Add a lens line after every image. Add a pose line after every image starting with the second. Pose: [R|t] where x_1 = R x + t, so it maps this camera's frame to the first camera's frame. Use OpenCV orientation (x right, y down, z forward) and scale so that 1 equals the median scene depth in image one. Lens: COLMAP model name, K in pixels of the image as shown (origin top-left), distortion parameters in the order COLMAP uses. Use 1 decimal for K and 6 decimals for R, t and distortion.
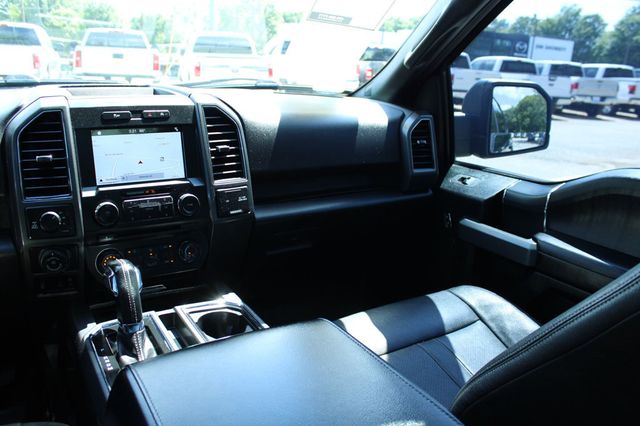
lens RADIAL K [[549.3, 0, 320.0], [0, 549.3, 213.0], [0, 0, 1]] dist [-0.145543, 0.121783]
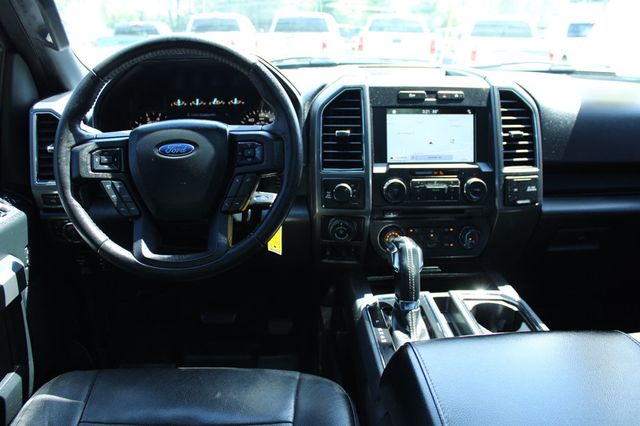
lens RADIAL K [[549.3, 0, 320.0], [0, 549.3, 213.0], [0, 0, 1]] dist [-0.145543, 0.121783]
pose [[0.884796, 0.109301, -0.452978, -0.043344], [-0.096995, 0.994009, 0.050390, 0.004306], [0.455772, -0.000648, 0.890097, 0.008483]]
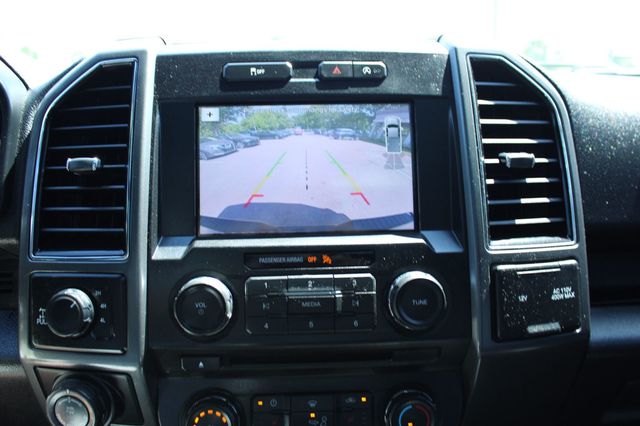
lens RADIAL K [[549.1, 0, 320.0], [0, 549.1, 213.0], [0, 0, 1]] dist [-0.163853, 0.154133]
pose [[0.875945, 0.037740, -0.480933, -0.125638], [-0.086554, 0.993053, -0.079716, -0.041338], [0.474584, 0.111454, 0.873126, 0.656870]]
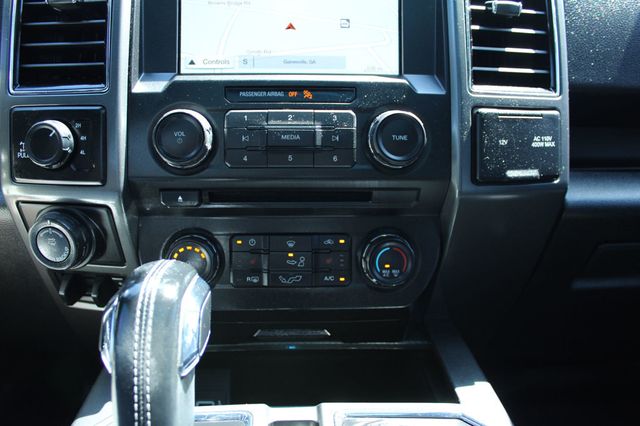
lens RADIAL K [[534.0, 0, 320.0], [0, 534.0, 213.0], [0, 0, 1]] dist [-0.162187, 0.120323]
pose [[0.879151, 0.117423, -0.461849, -0.116981], [-0.110011, 0.992997, 0.043054, 0.026481], [0.463671, 0.012958, 0.885913, 0.676403]]
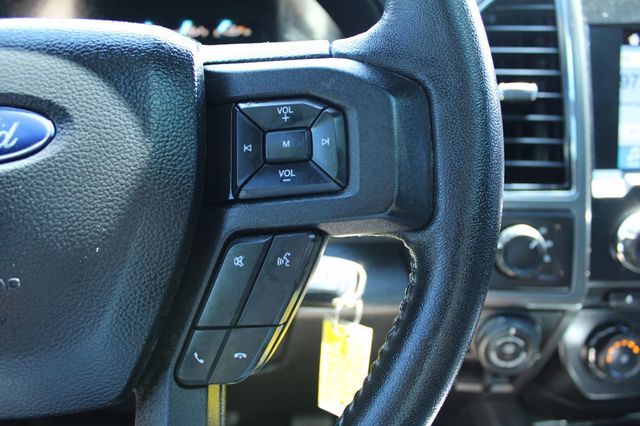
lens RADIAL K [[534.0, 0, 320.0], [0, 534.0, 213.0], [0, 0, 1]] dist [-0.162187, 0.120323]
pose [[0.890174, 0.113547, -0.441246, -0.429845], [-0.089303, 0.993146, 0.075407, -0.026122], [0.446784, -0.027721, 0.894212, 0.536579]]
